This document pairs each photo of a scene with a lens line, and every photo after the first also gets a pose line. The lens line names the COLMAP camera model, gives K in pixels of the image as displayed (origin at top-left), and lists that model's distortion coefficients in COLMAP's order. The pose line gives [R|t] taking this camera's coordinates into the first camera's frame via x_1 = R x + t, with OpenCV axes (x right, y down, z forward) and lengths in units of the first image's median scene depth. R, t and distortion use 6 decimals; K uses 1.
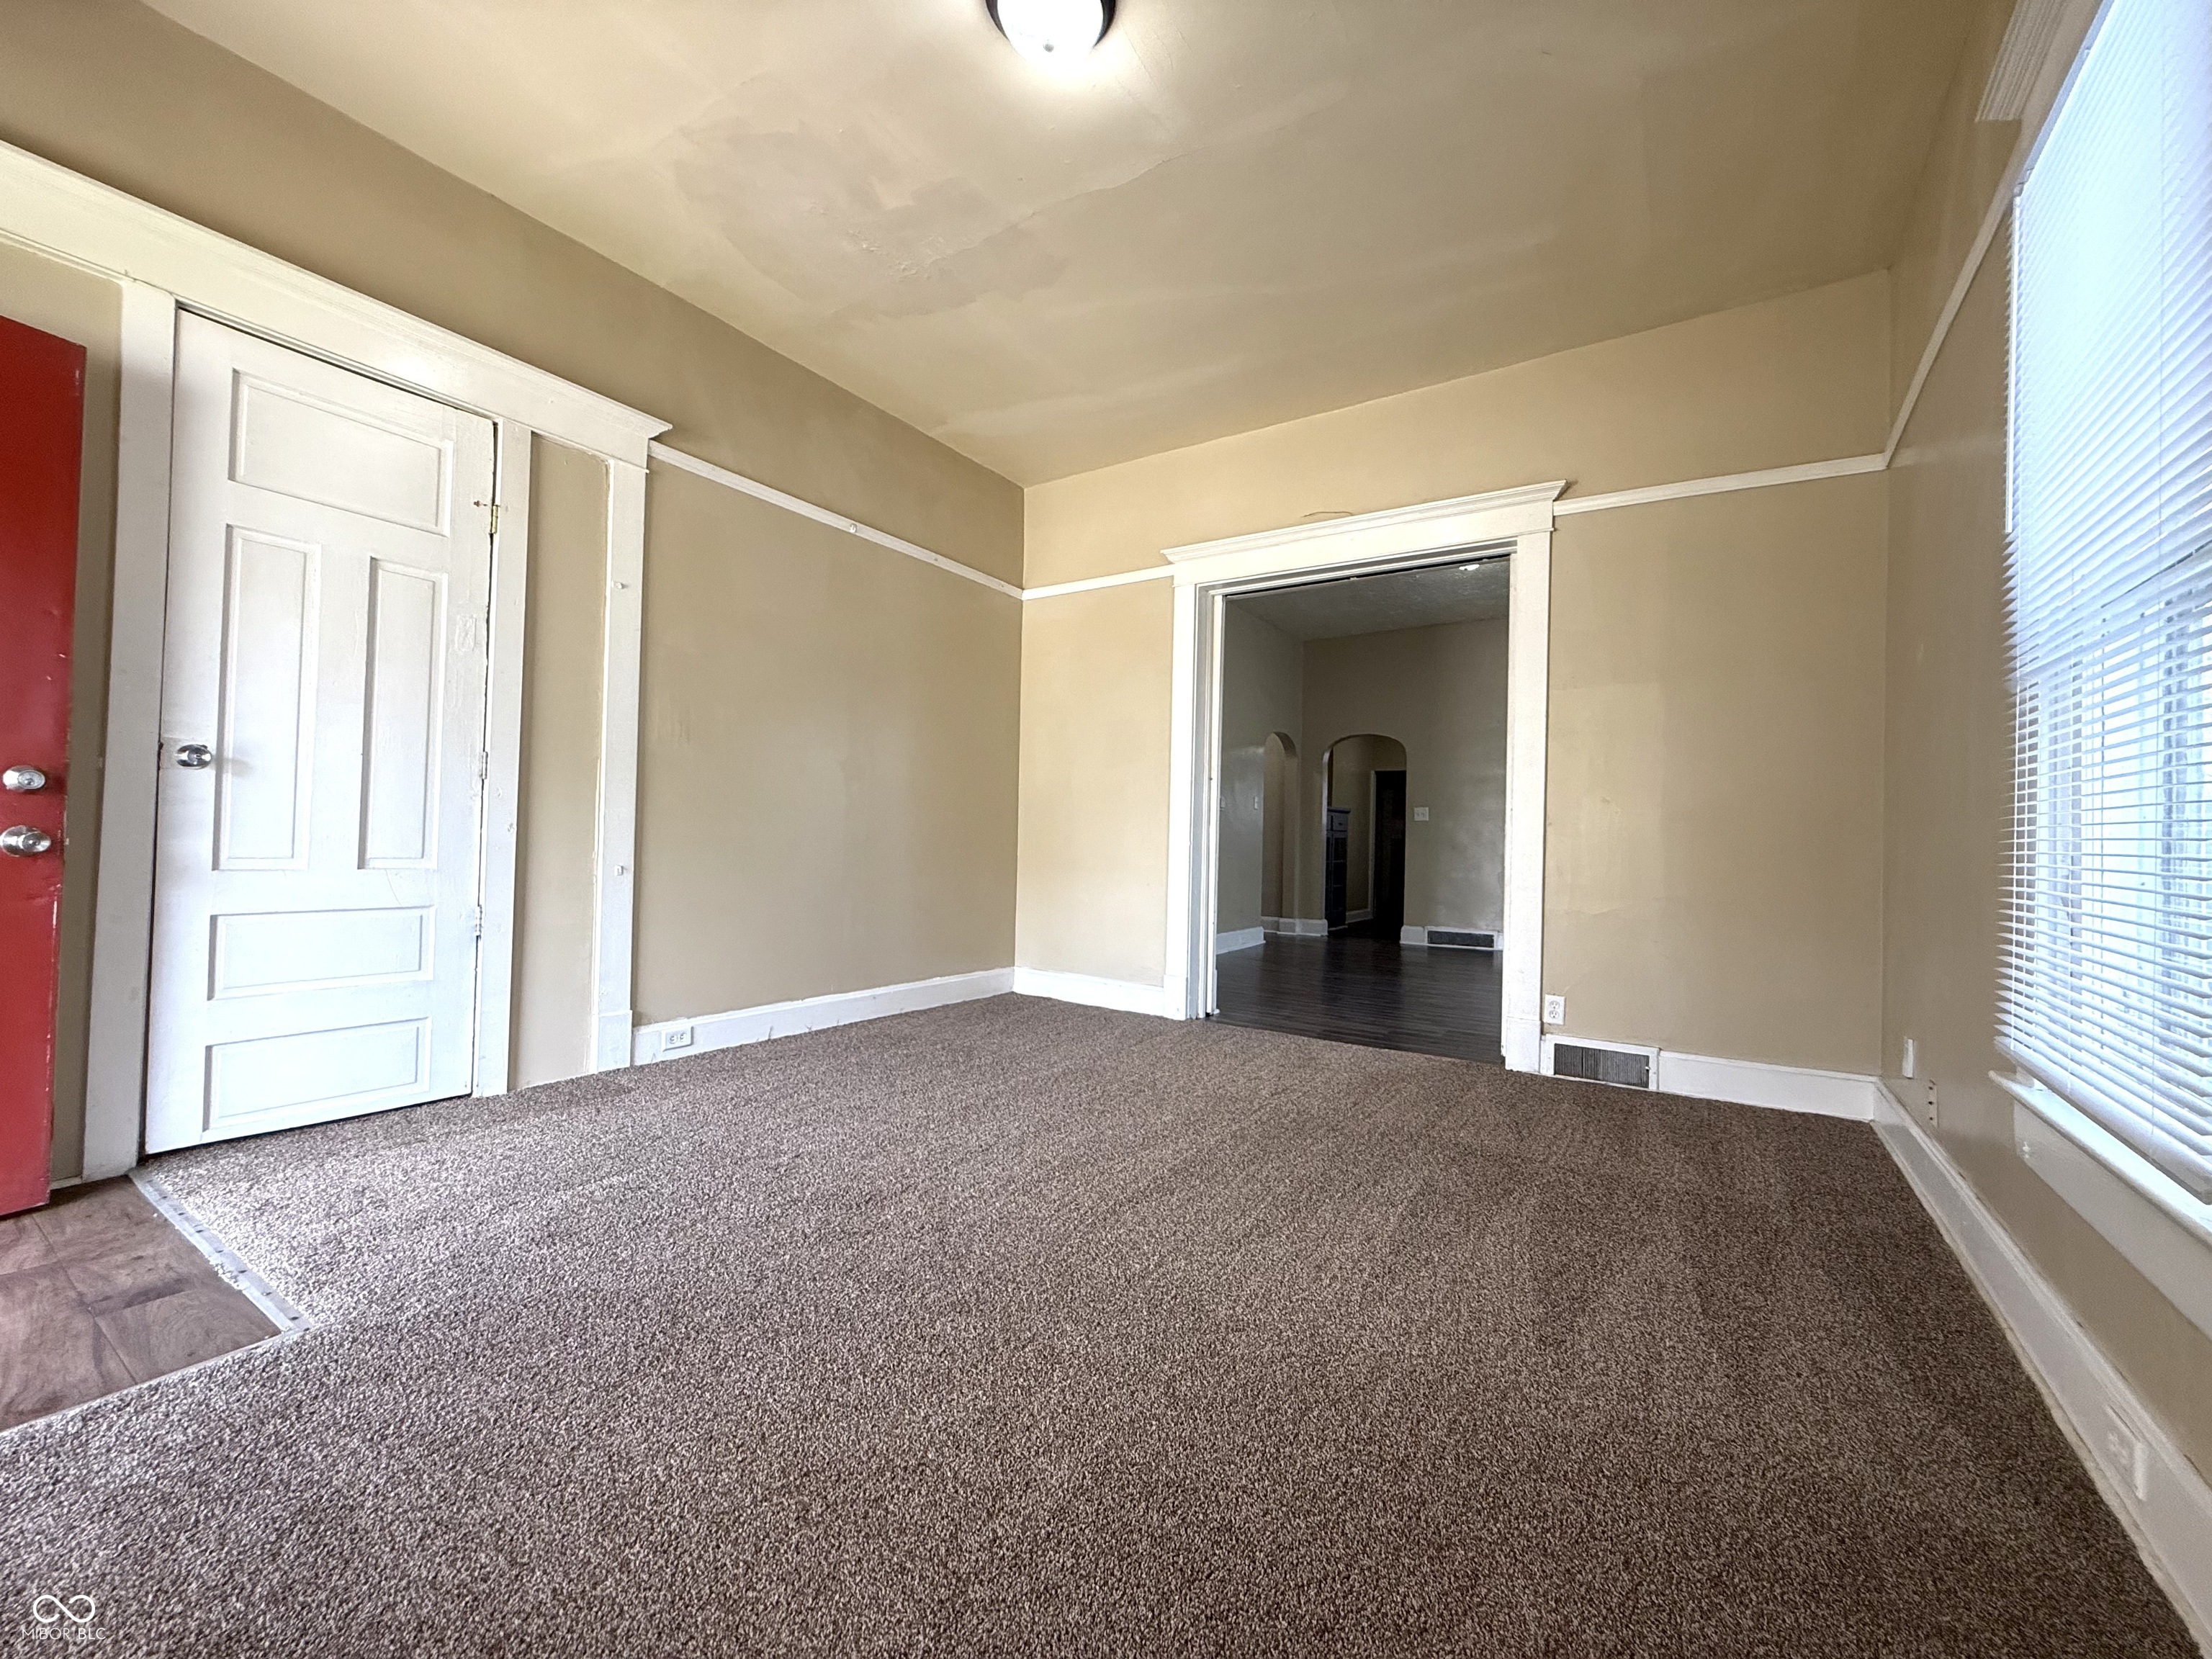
lens RADIAL K [[881.1, 0, 1103.5], [0, 881.1, 826.6], [0, 0, 1]] dist [-0.001504, 0.000782]
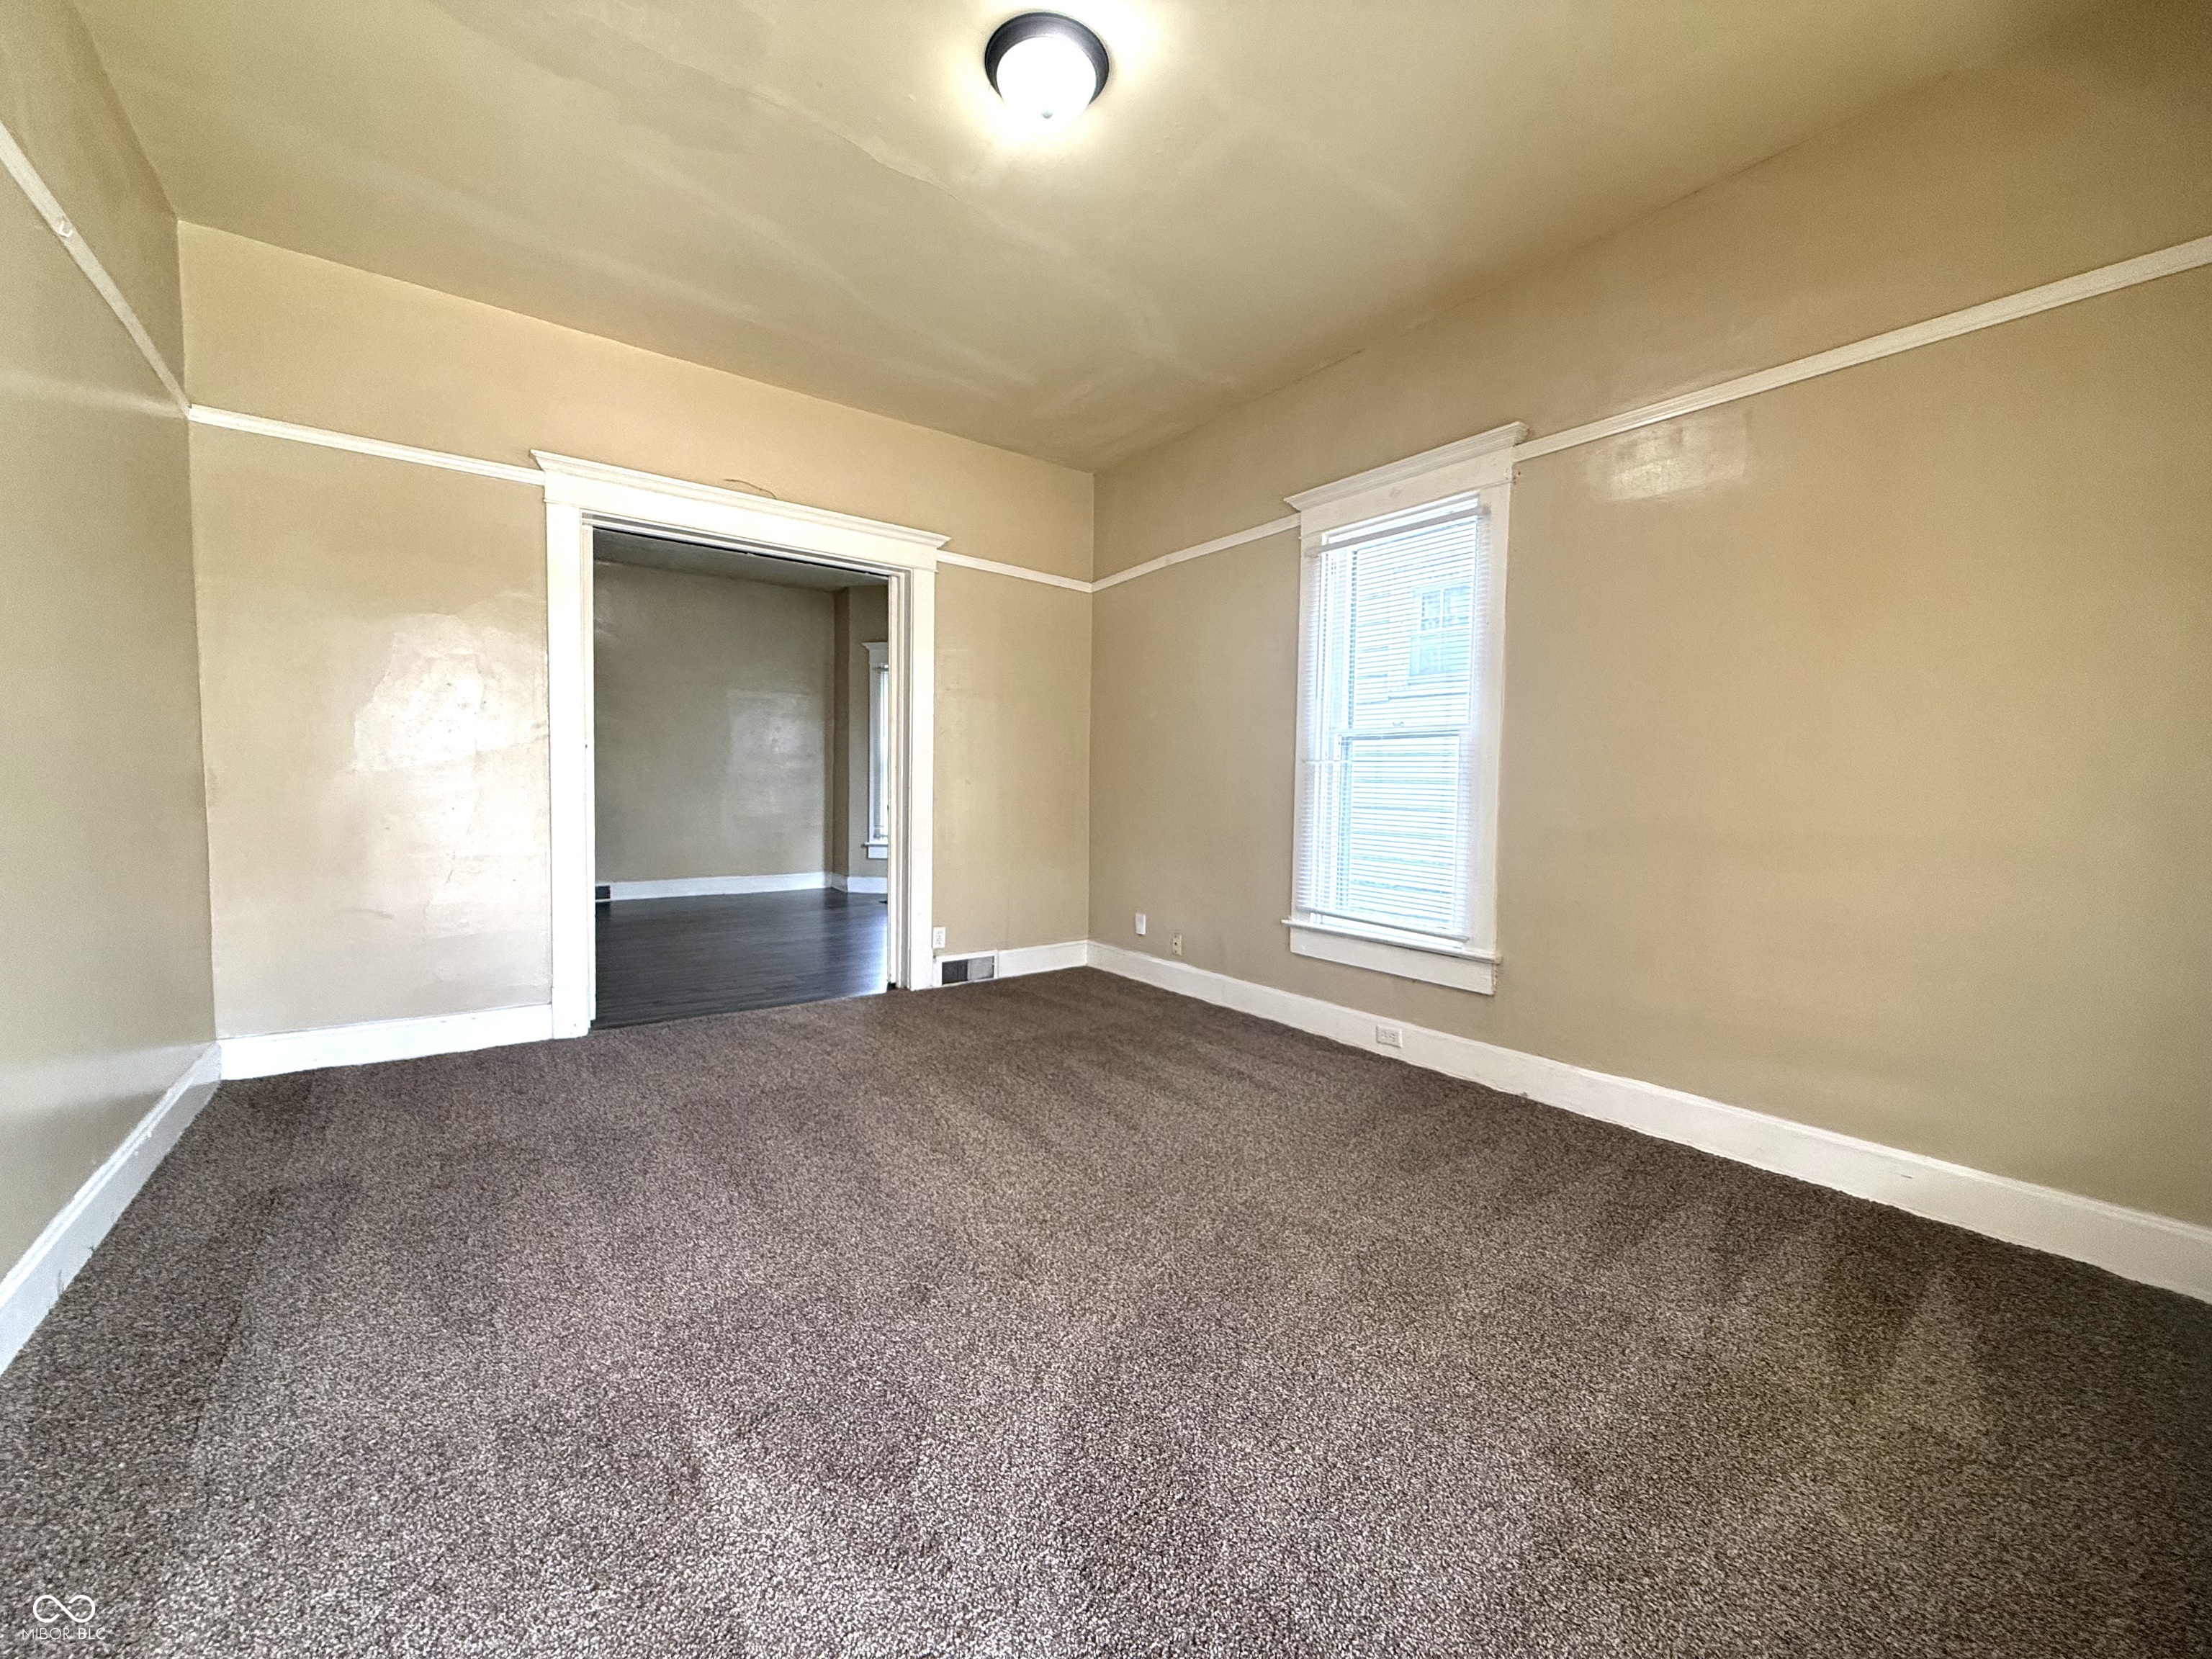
lens RADIAL K [[881.1, 0, 1107.8], [0, 881.1, 838.9], [0, 0, 1]] dist [-0.001504, 0.000782]
pose [[0.327186, -0.081953, 0.941400, -0.670110], [-0.022991, 0.995247, 0.094631, -0.077639], [-0.944680, -0.052606, 0.323746, 0.333495]]
